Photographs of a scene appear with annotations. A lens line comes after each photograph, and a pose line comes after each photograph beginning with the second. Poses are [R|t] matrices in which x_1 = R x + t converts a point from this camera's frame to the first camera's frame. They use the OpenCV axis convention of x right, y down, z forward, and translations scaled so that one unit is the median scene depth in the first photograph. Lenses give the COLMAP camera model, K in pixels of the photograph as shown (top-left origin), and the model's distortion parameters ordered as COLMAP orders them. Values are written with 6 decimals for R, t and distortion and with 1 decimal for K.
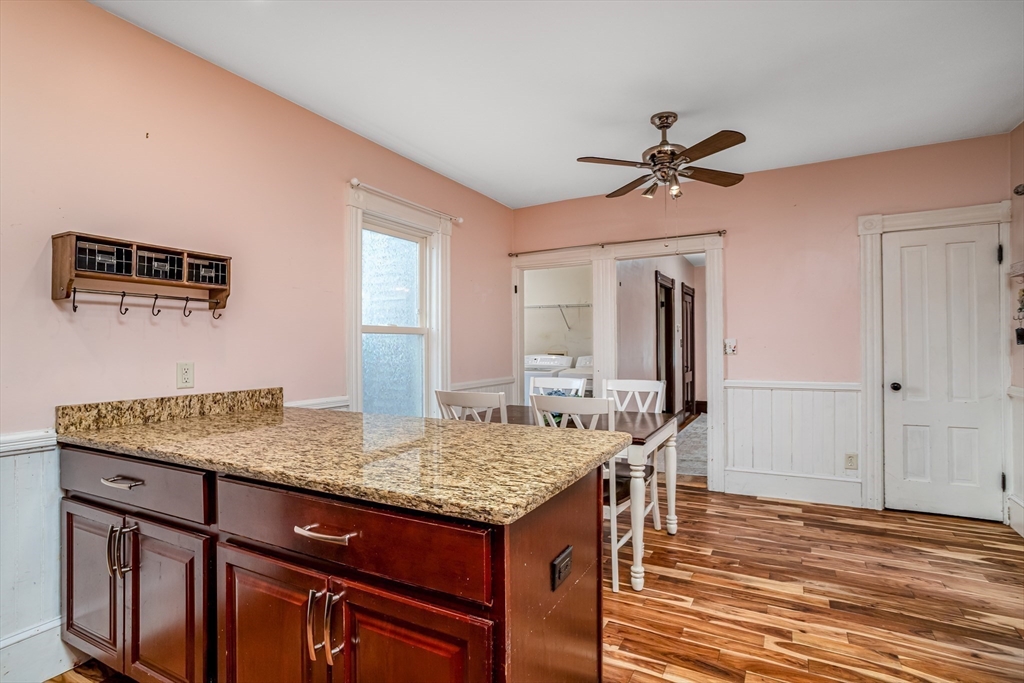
lens RADIAL K [[476.3, 0, 510.0], [0, 476.3, 342.5], [0, 0, 1]] dist [-0.003307, 0.000230]
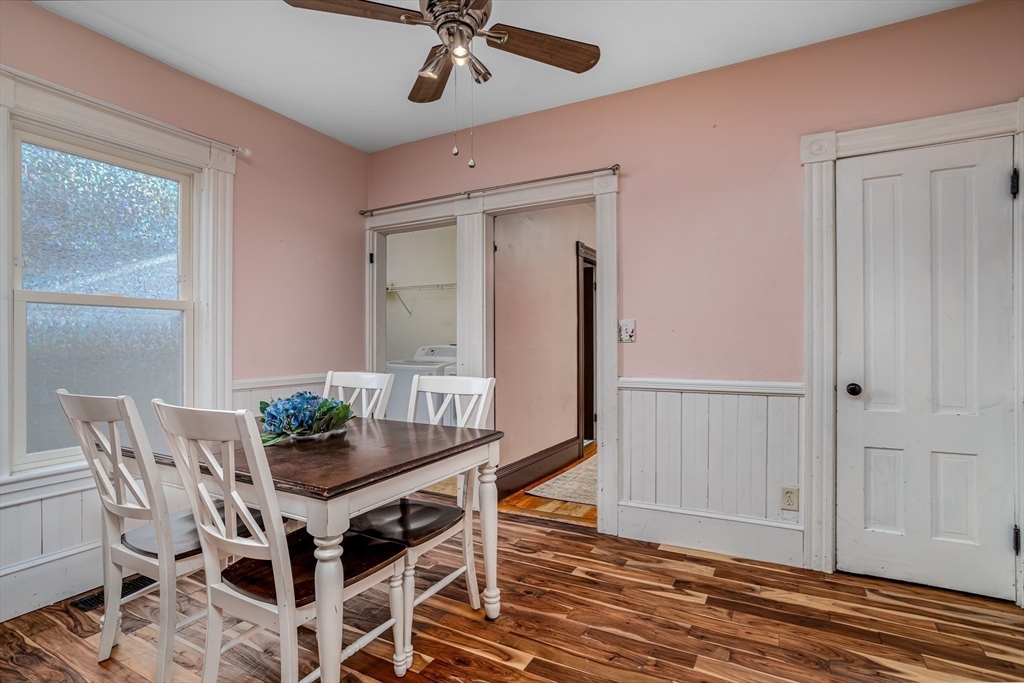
lens RADIAL K [[460.5, 0, 512.0], [0, 460.5, 341.5], [0, 0, 1]] dist [-0.028364, 0.008199]
pose [[0.999793, 0.005853, -0.019477, 0.343990], [-0.005802, 0.999980, 0.002680, 0.026636], [0.019492, -0.002566, 0.999807, 0.355207]]
